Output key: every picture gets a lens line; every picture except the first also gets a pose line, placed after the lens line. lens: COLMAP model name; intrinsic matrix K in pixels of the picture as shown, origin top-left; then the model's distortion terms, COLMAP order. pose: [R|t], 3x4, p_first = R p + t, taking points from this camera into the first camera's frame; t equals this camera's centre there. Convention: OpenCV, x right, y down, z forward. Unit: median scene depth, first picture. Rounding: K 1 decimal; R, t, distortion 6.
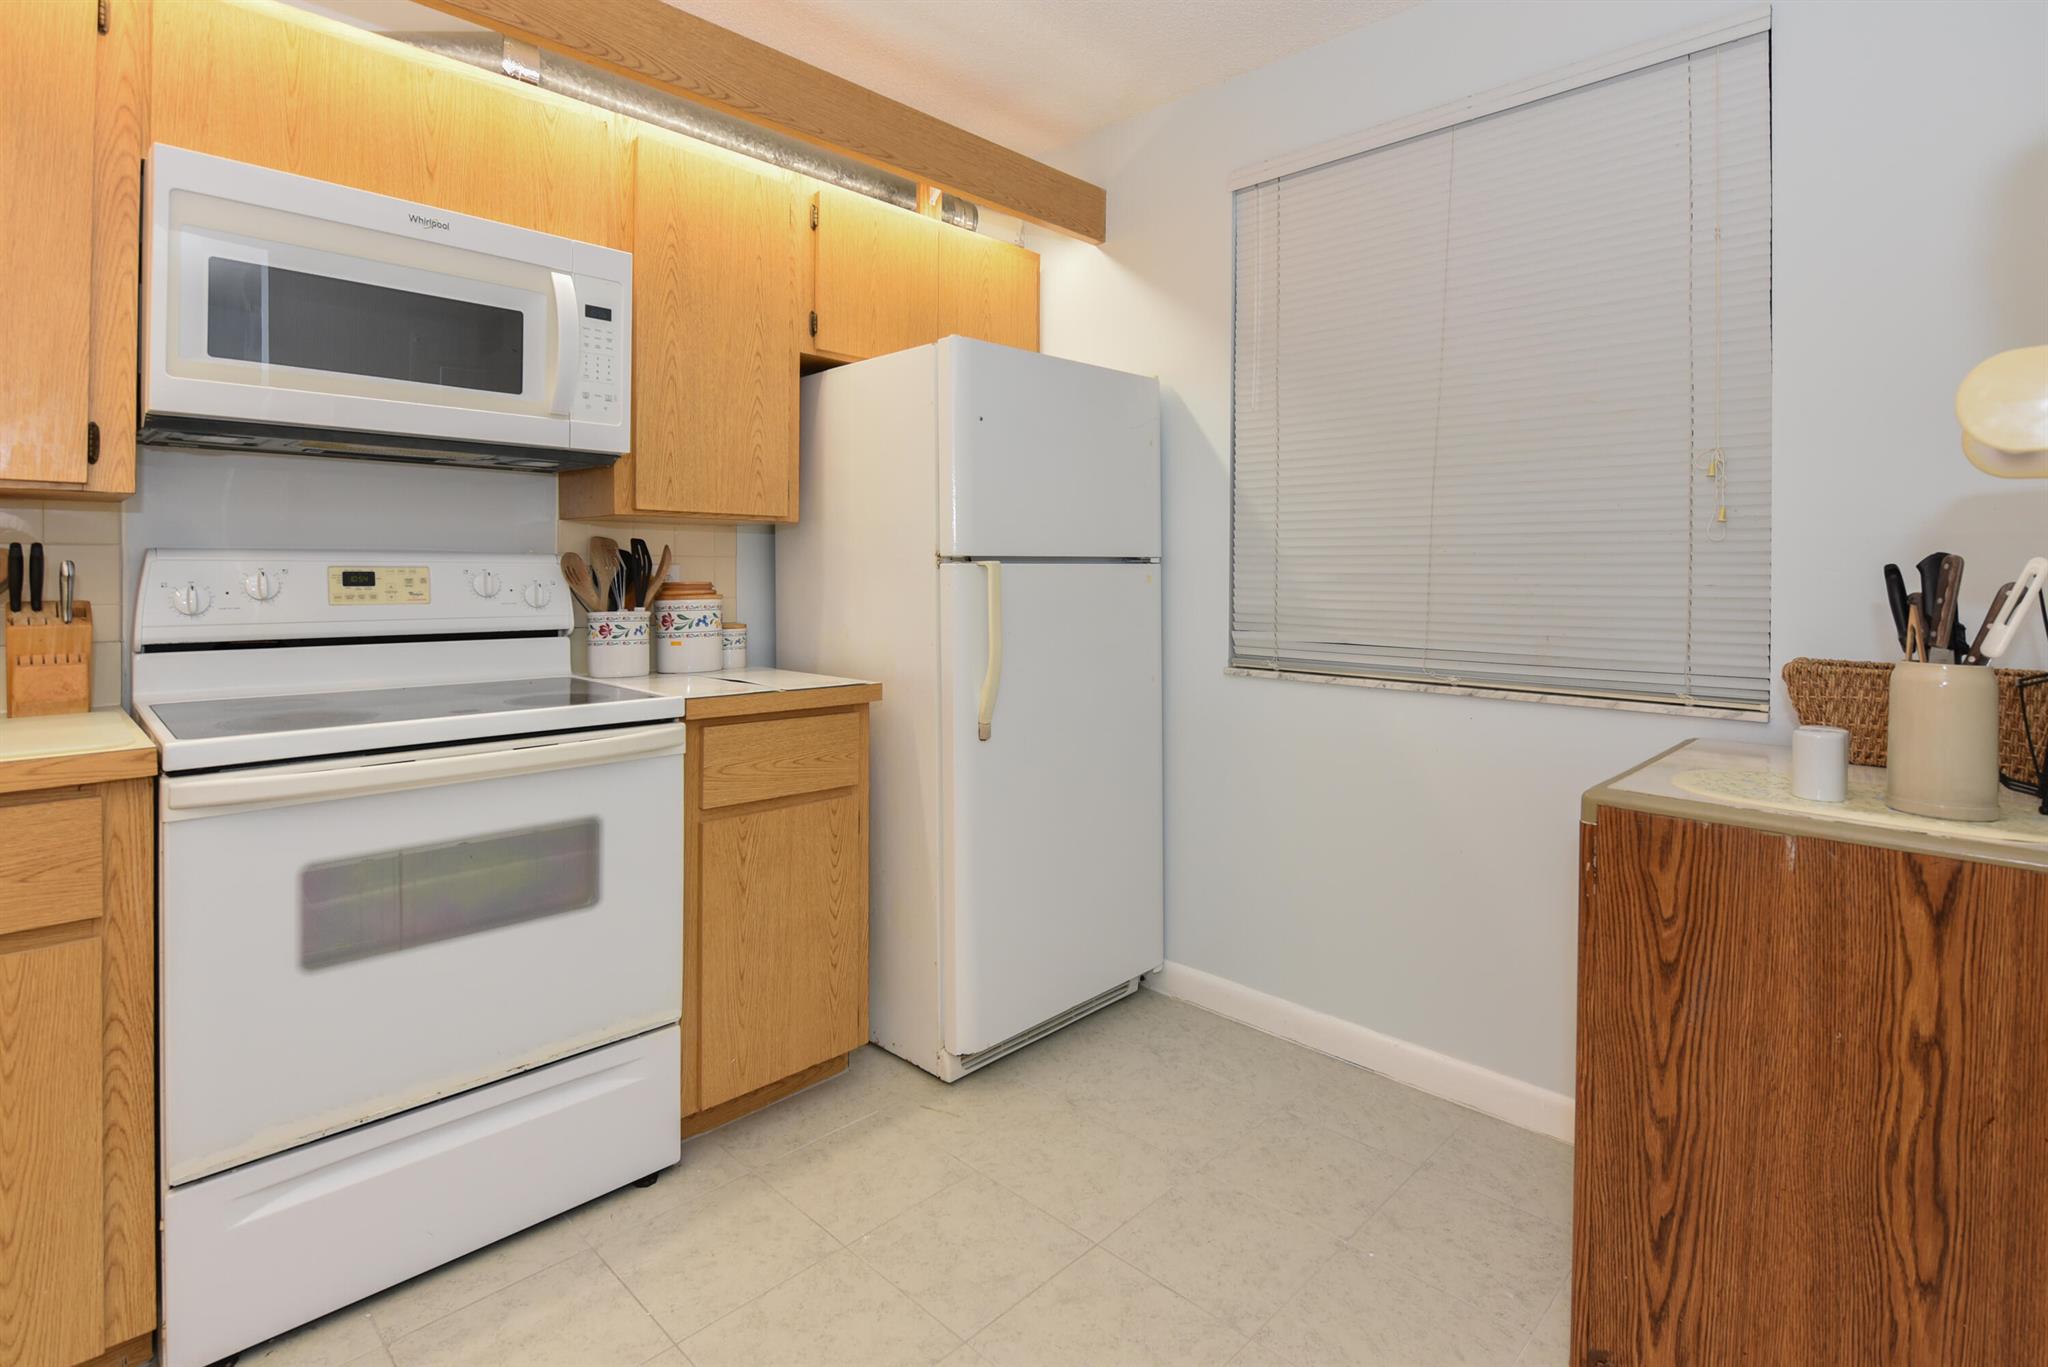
lens RADIAL K [[1036.8, 0, 1070.3], [0, 1036.8, 558.5], [0, 0, 1]] dist [-0.009289, -0.001415]
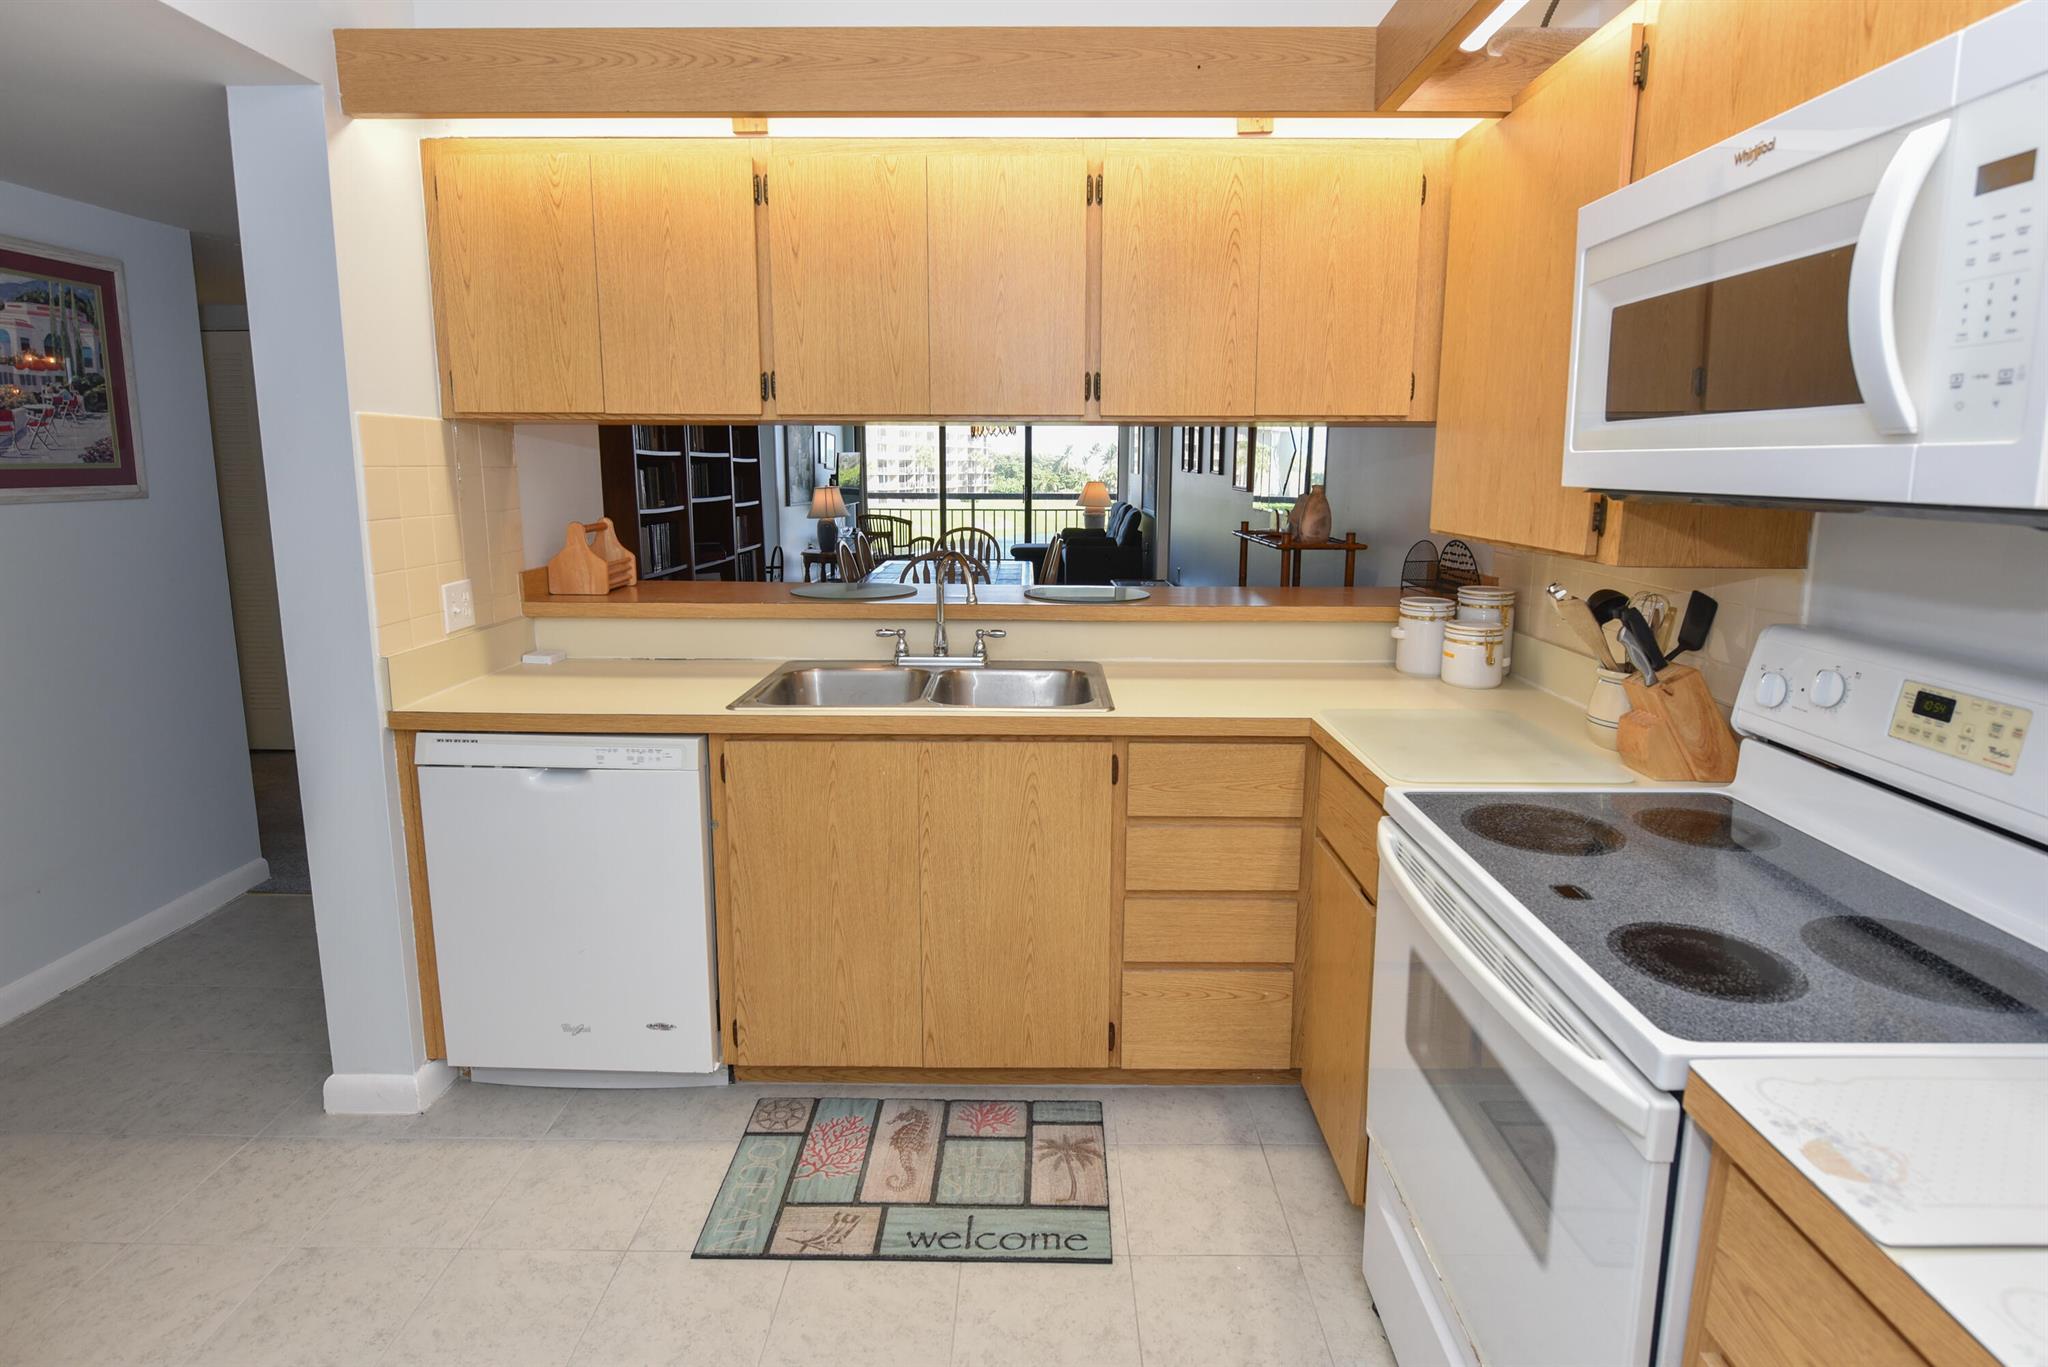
lens RADIAL K [[1007.6, 0, 1036.3], [0, 1007.6, 605.7], [0, 0, 1]] dist [-0.003297, -0.001710]
pose [[-0.747094, 0.087257, -0.658966, 0.110671], [0.004413, 0.991976, 0.126349, -0.113884], [0.664703, 0.091486, -0.741485, 1.022284]]
